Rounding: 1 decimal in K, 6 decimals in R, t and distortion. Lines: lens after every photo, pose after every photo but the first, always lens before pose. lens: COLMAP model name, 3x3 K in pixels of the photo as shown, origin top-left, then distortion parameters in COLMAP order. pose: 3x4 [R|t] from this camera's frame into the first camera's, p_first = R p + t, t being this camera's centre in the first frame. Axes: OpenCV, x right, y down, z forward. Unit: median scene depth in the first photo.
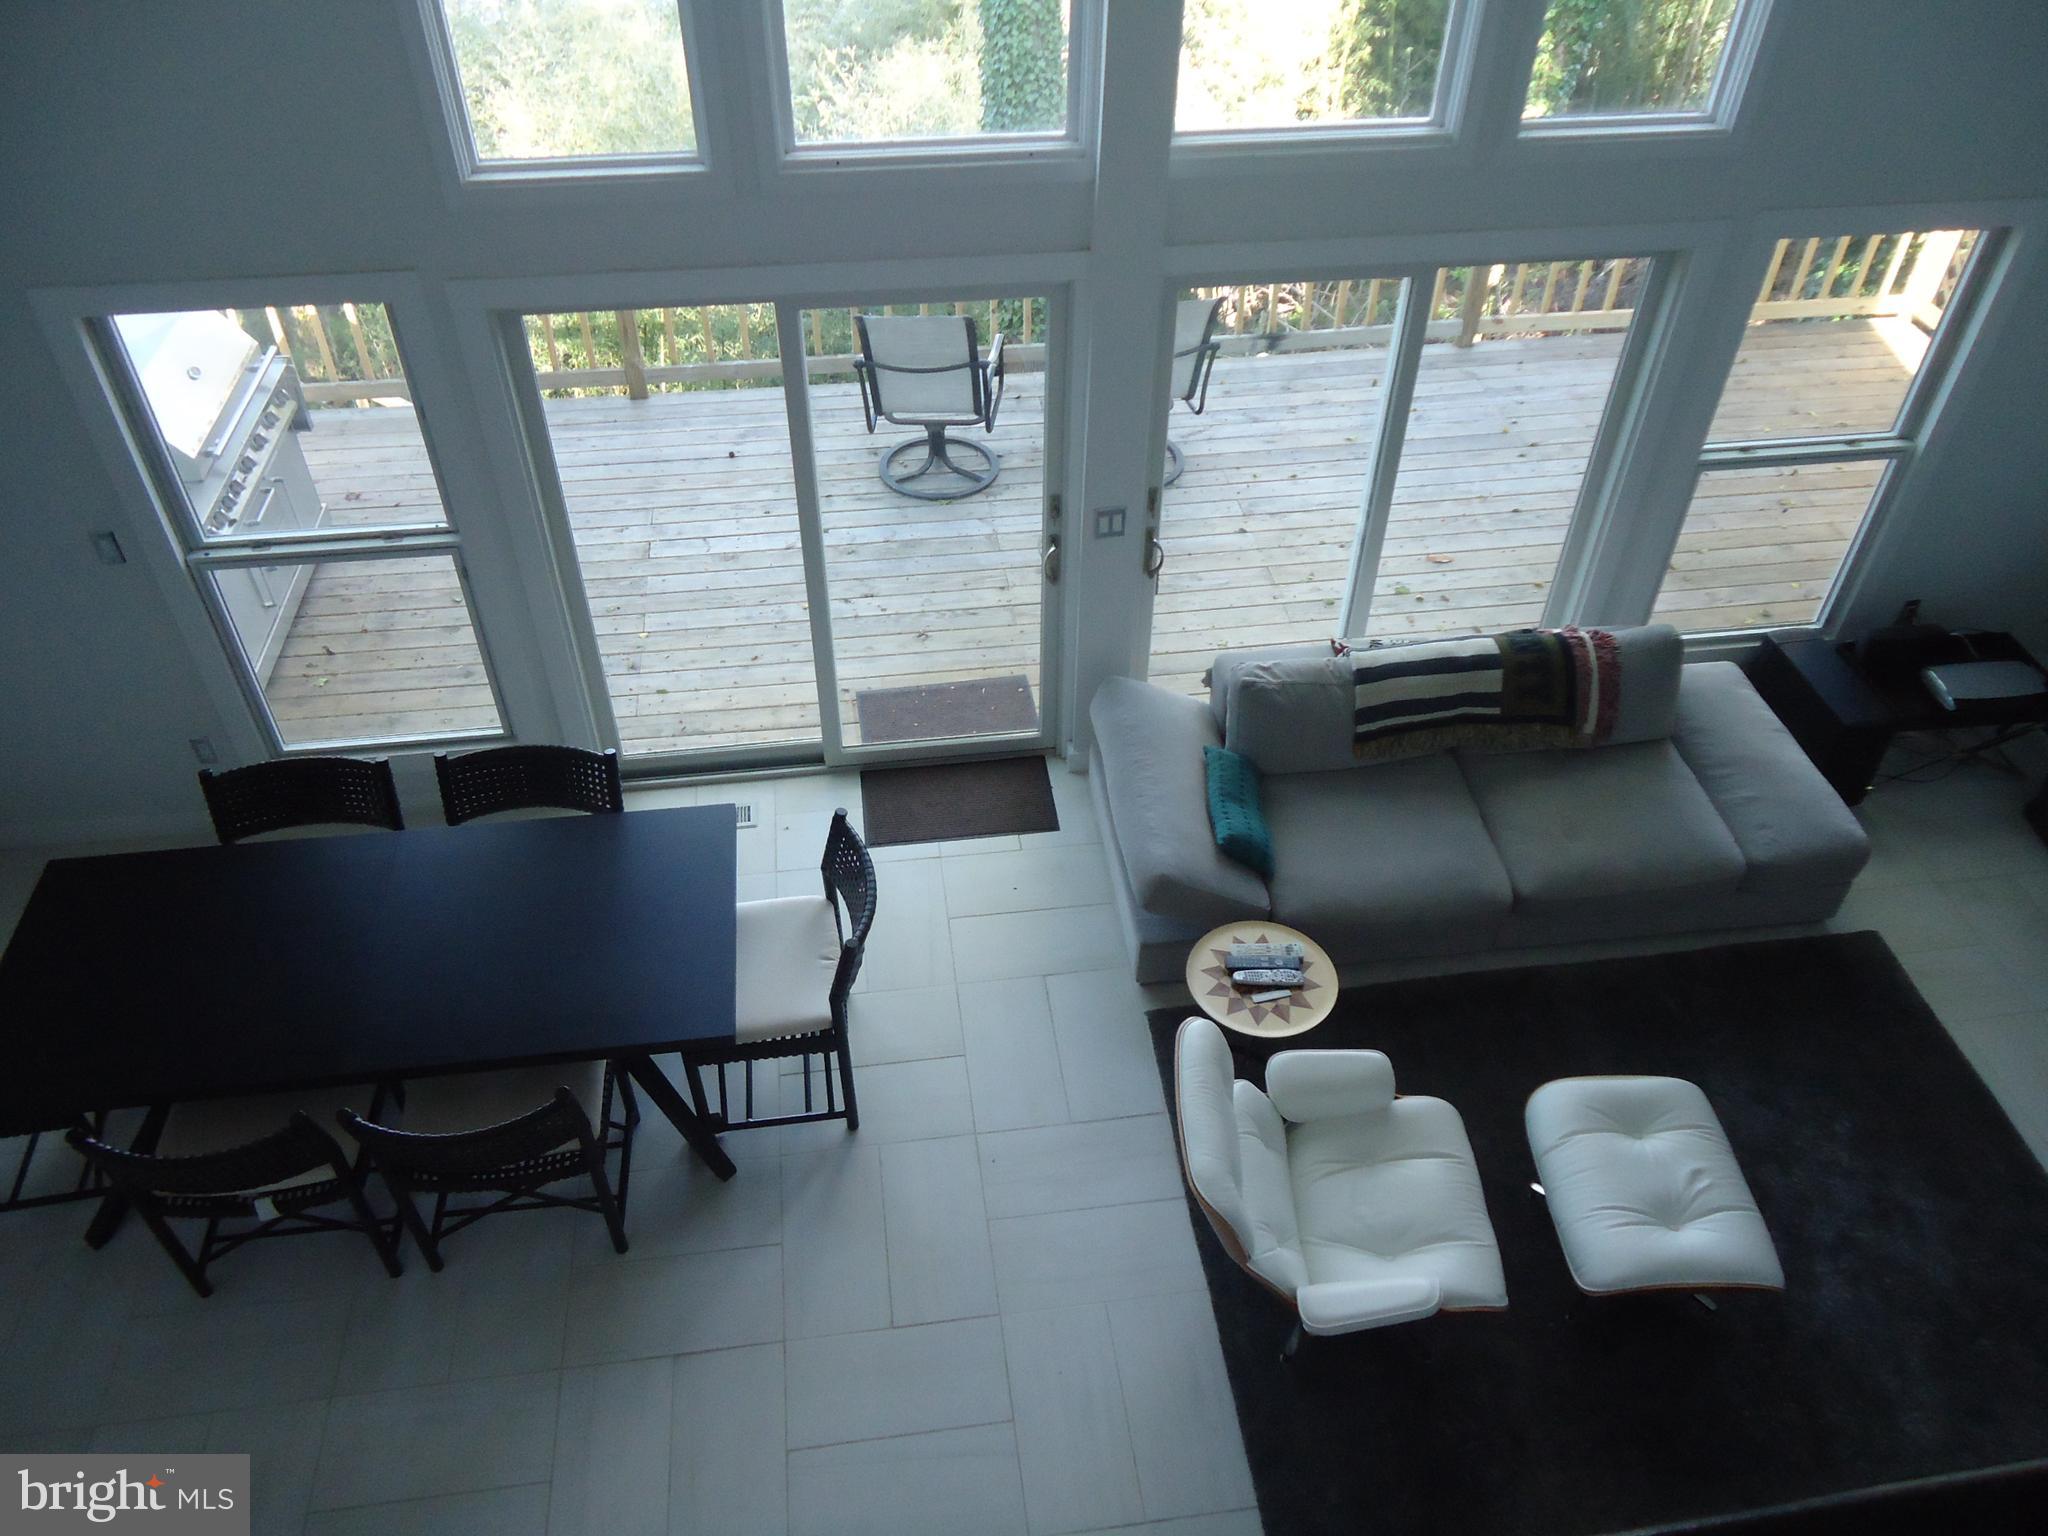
lens RADIAL K [[1487.7, 0, 1024.0], [0, 1487.7, 768.0], [0, 0, 1]] dist [-0.004137, -0.005103]
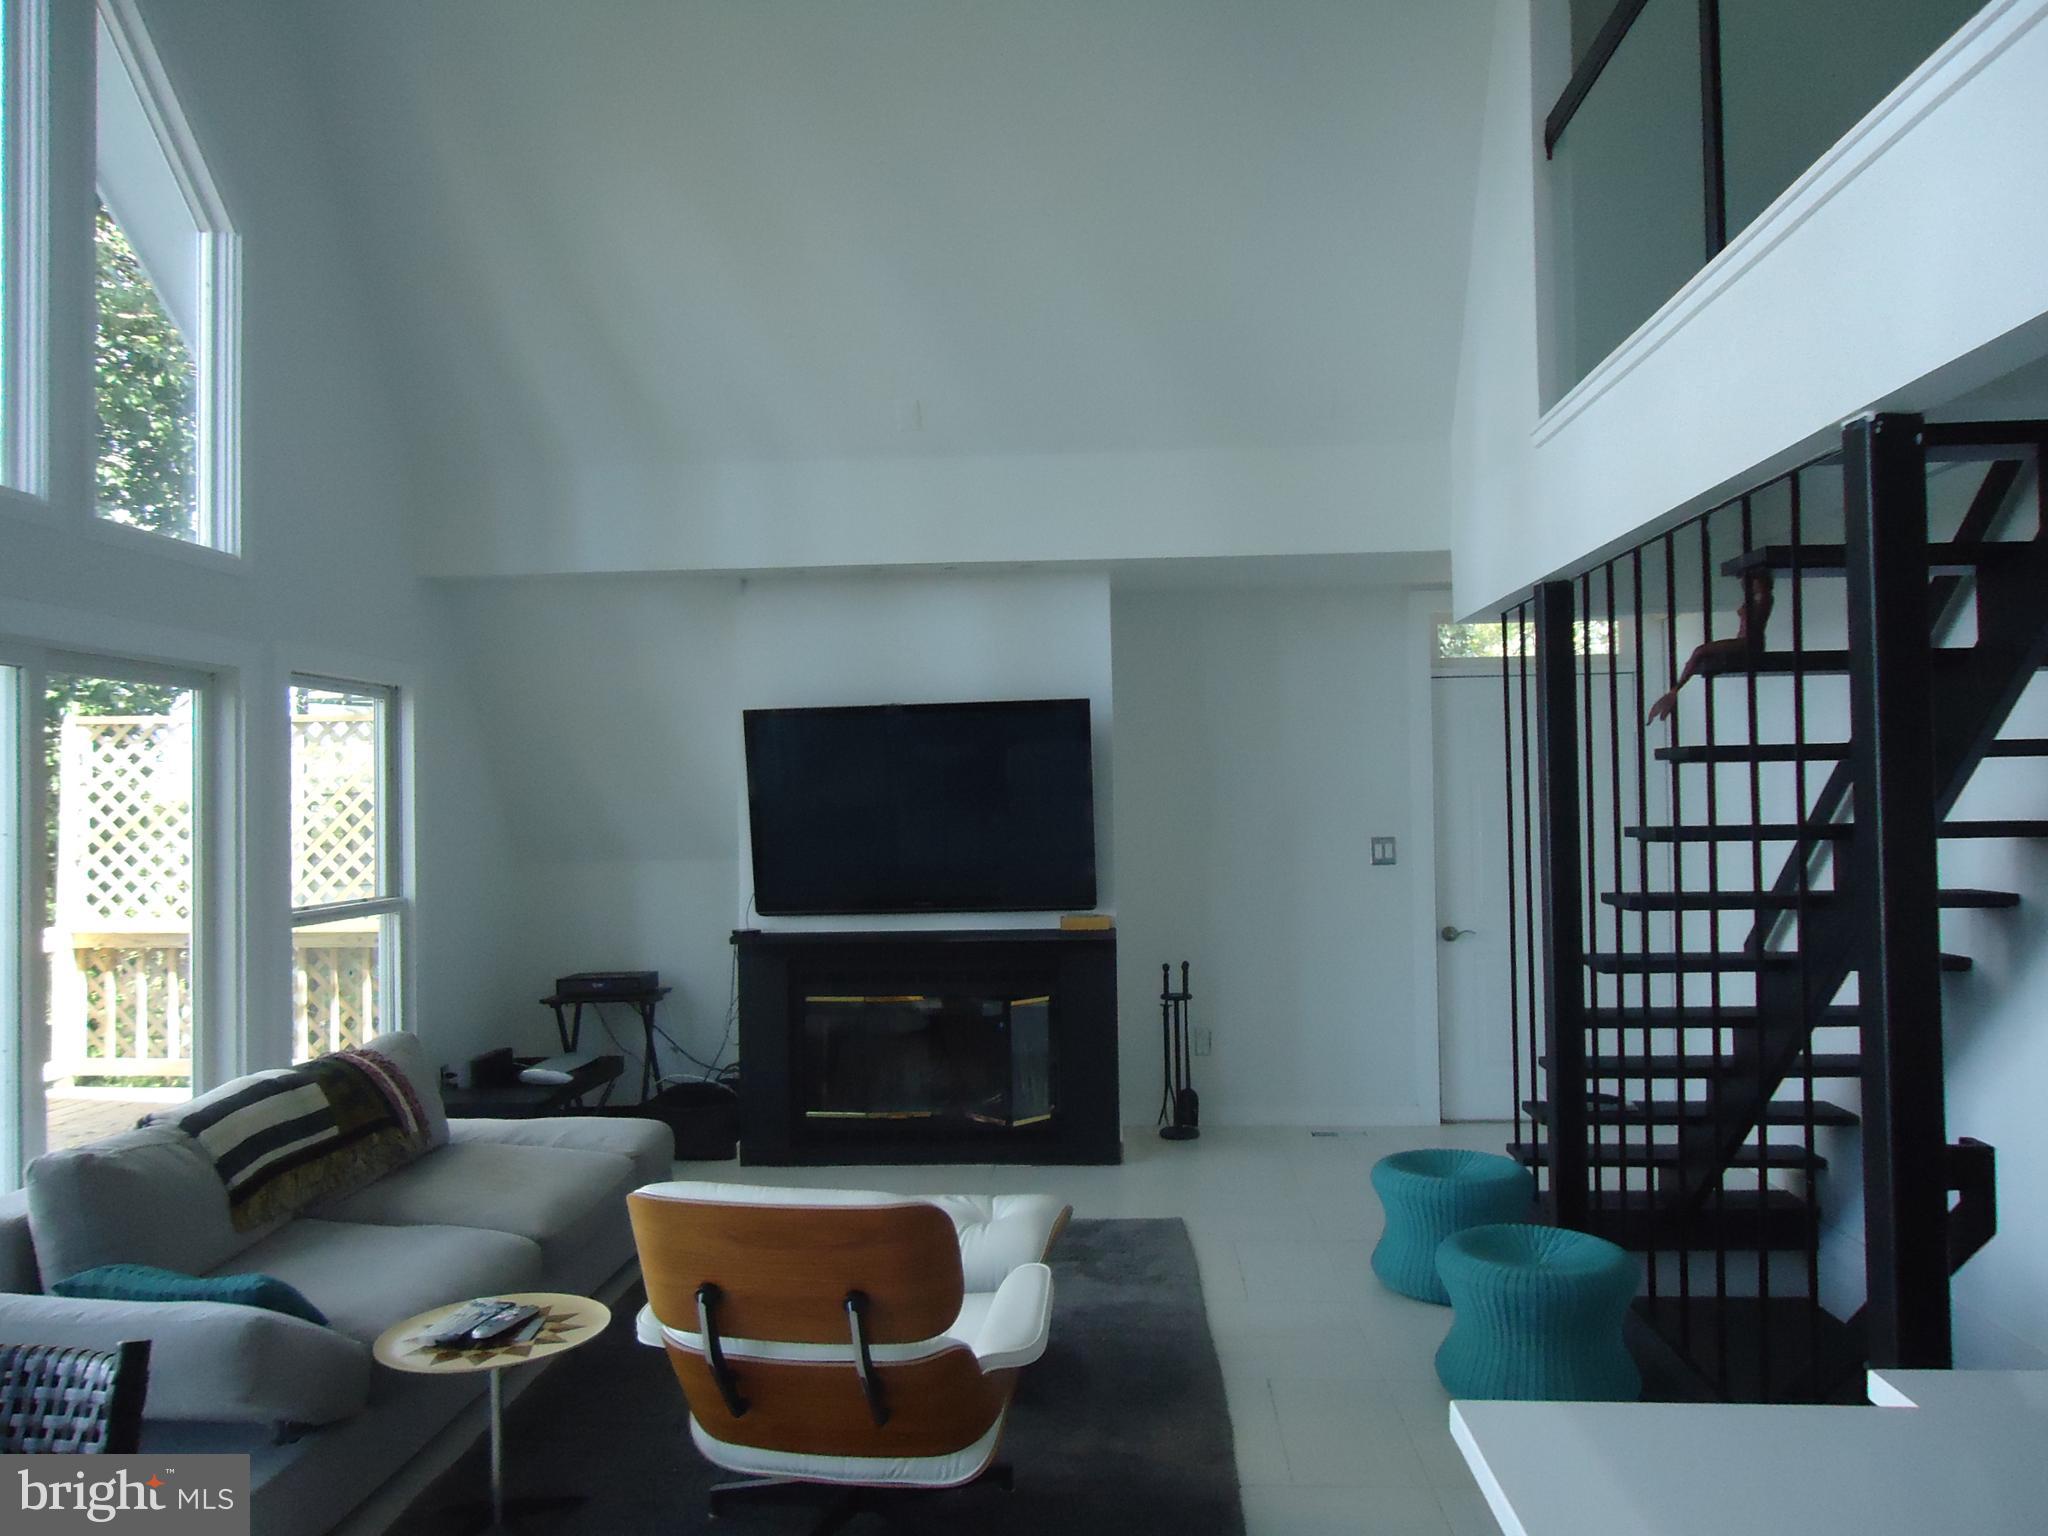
lens RADIAL K [[1487.7, 0, 1024.0], [0, 1487.7, 768.0], [0, 0, 1]] dist [-0.004137, -0.005103]
pose [[0.200018, 0.011965, 0.979719, -0.394187], [0.677218, 0.720935, -0.147065, 0.189582], [-0.708074, 0.692899, 0.136097, 0.487669]]
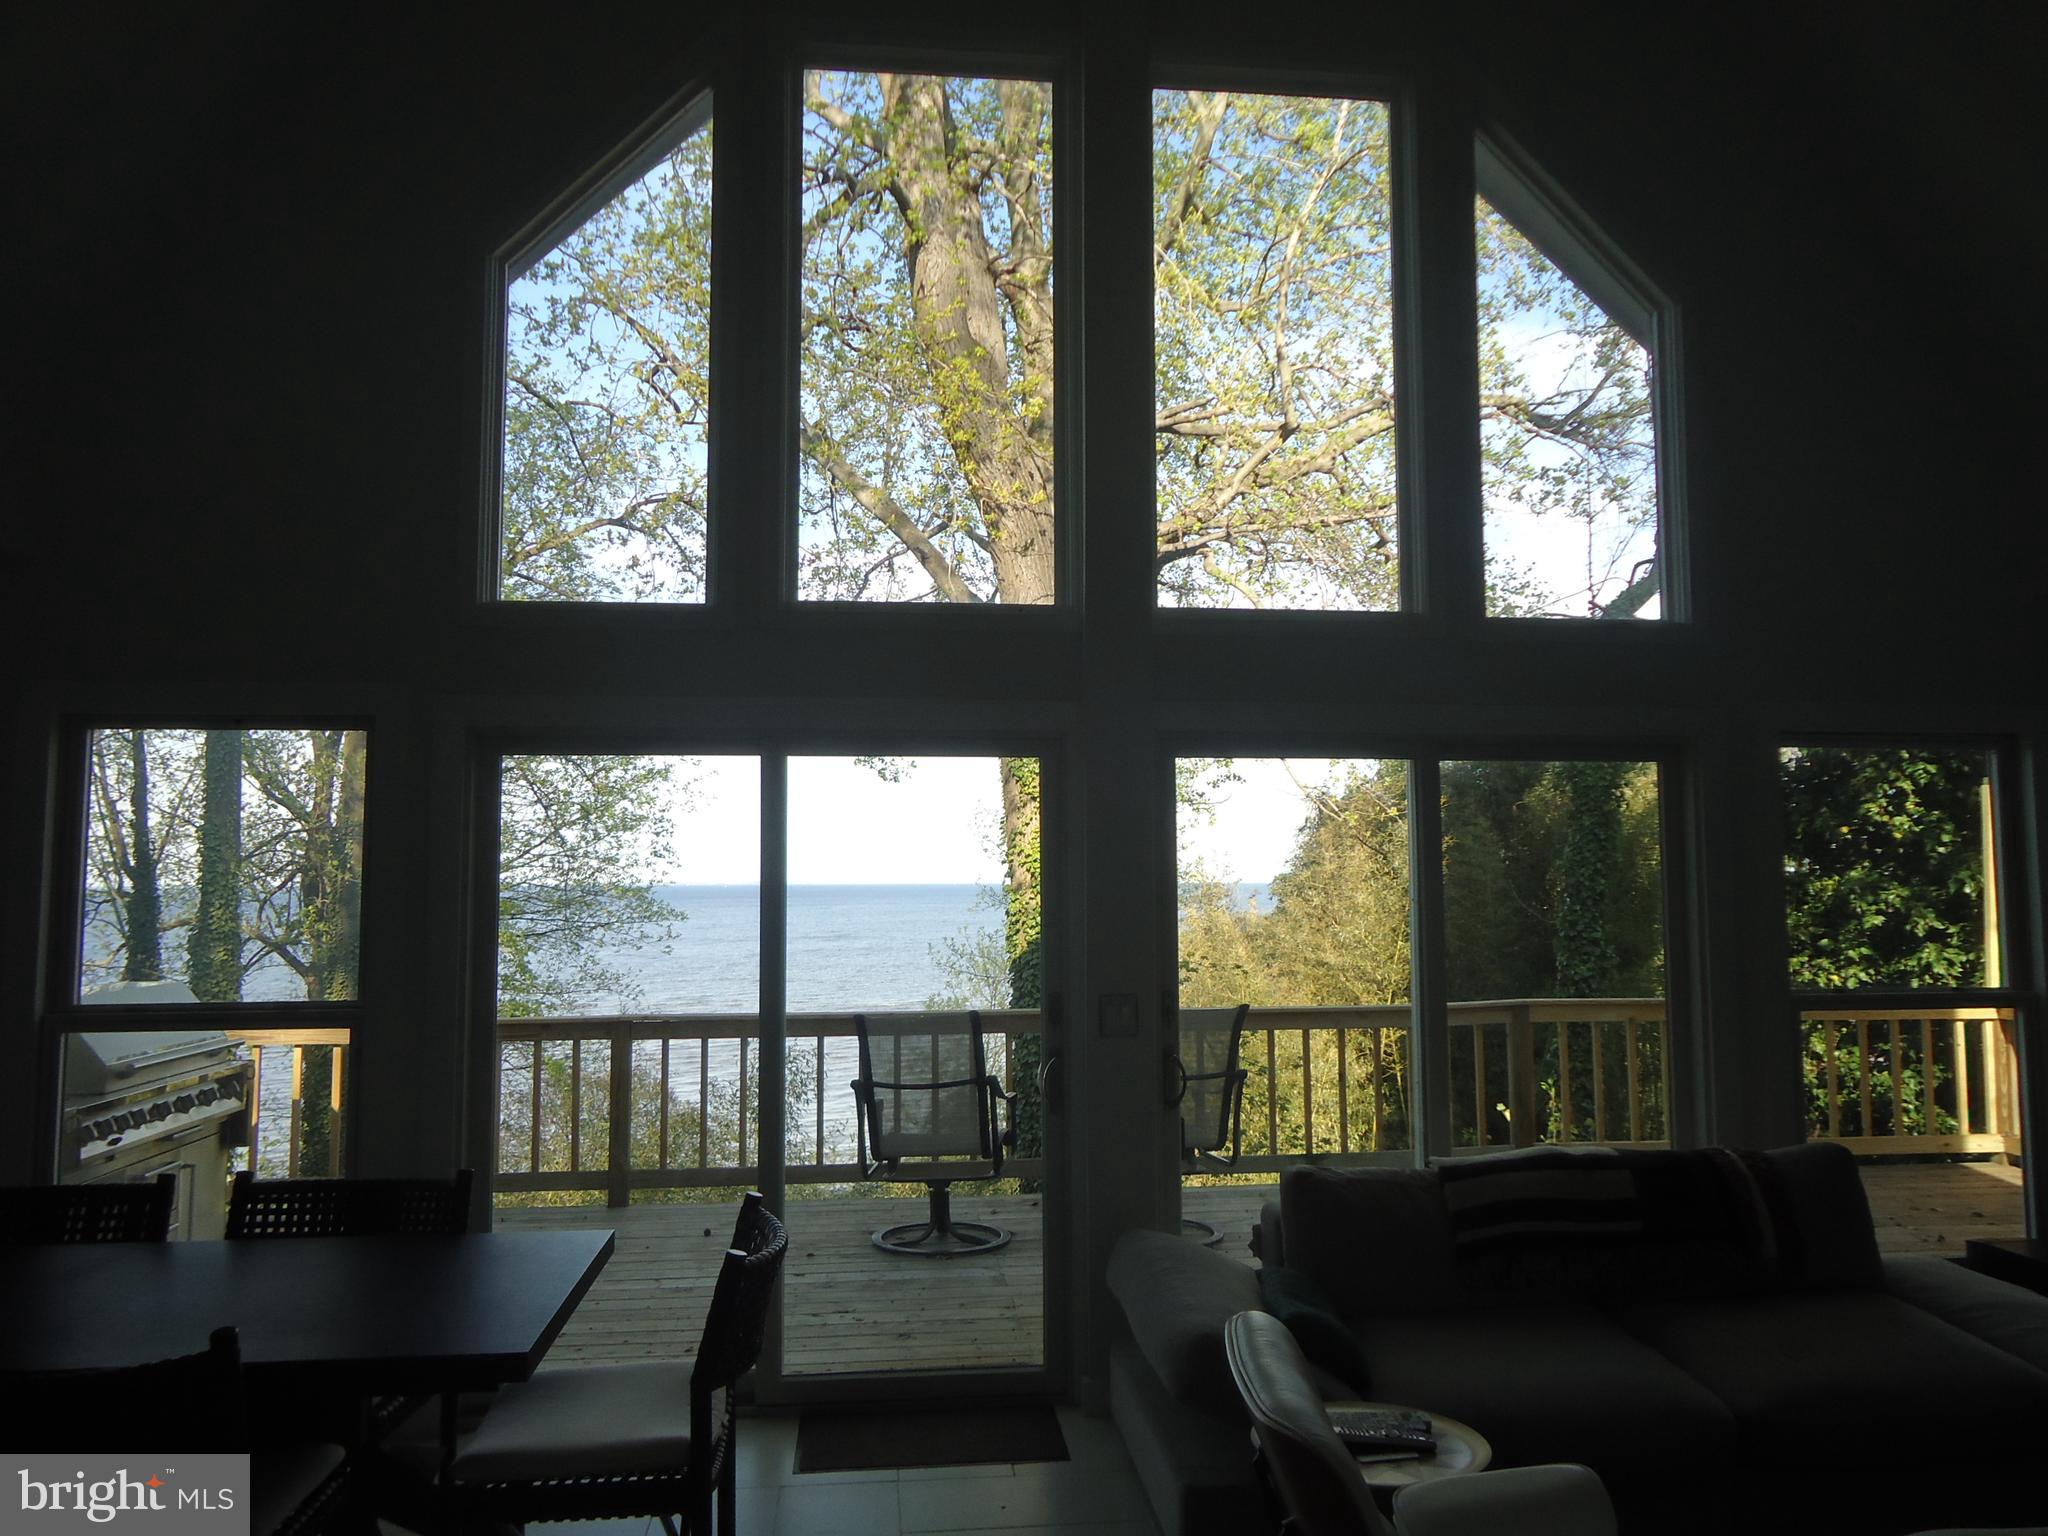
lens RADIAL K [[1487.7, 0, 1024.0], [0, 1487.7, 768.0], [0, 0, 1]] dist [-0.004137, -0.005103]
pose [[0.999507, -0.016241, -0.026856, 0.027820], [-0.008598, 0.681254, -0.731996, 0.358555], [0.030184, 0.731867, 0.680779, 0.300473]]
